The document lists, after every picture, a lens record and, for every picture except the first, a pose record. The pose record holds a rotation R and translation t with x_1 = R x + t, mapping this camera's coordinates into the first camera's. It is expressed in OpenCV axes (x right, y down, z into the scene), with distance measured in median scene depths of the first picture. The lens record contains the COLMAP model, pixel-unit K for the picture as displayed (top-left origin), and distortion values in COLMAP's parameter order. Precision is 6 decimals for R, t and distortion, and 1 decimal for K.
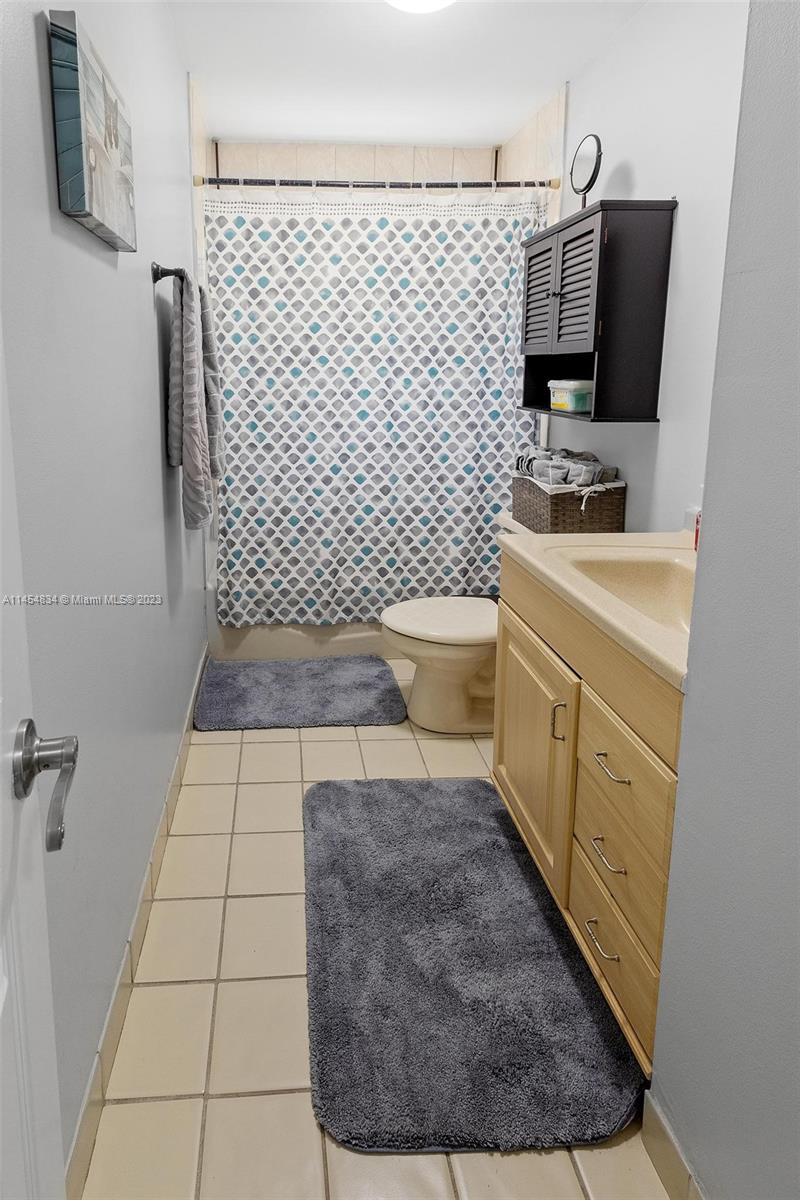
lens RADIAL K [[610.5, 0, 404.2], [0, 610.5, 600.2], [0, 0, 1]] dist [0.006259, 0.001015]
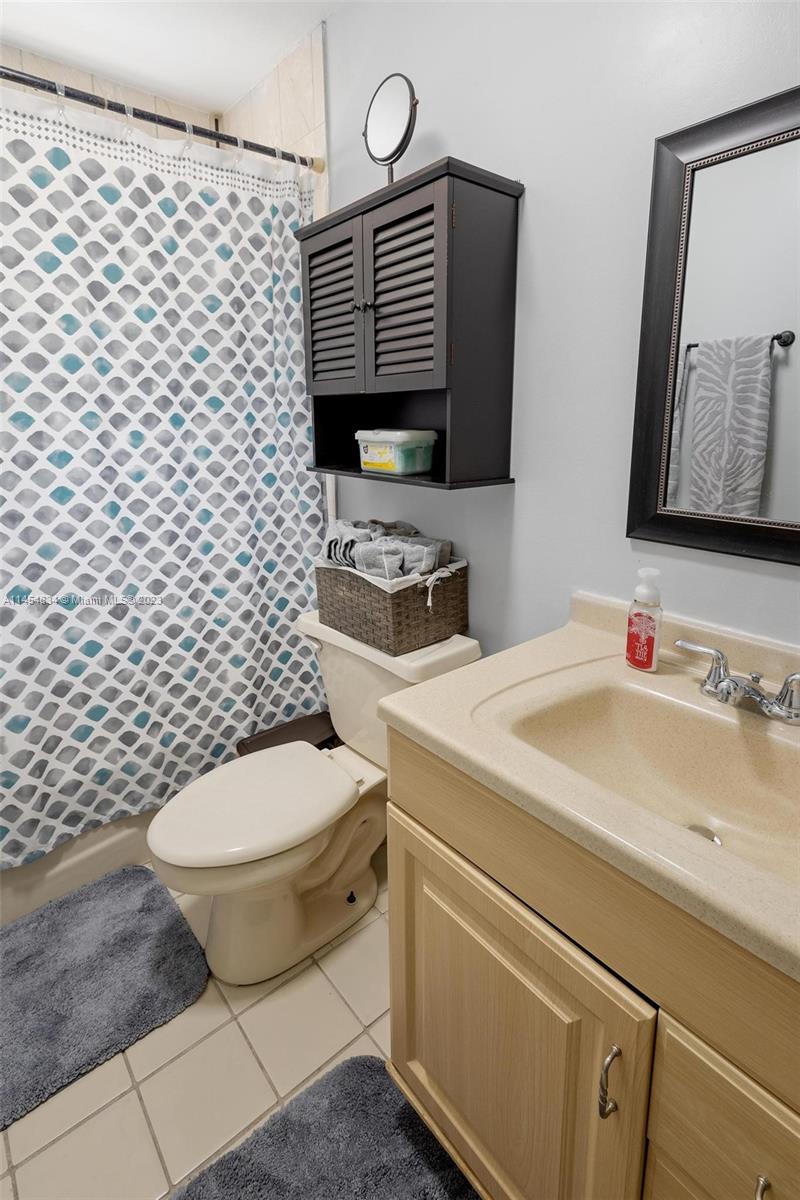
lens RADIAL K [[610.5, 0, 398.2], [0, 610.5, 593.3], [0, 0, 1]] dist [0.006259, 0.001015]
pose [[0.893793, -0.130130, 0.429185, -0.043968], [0.165296, 0.985193, -0.045522, -0.134634], [-0.416906, 0.111630, 0.902069, 0.365045]]
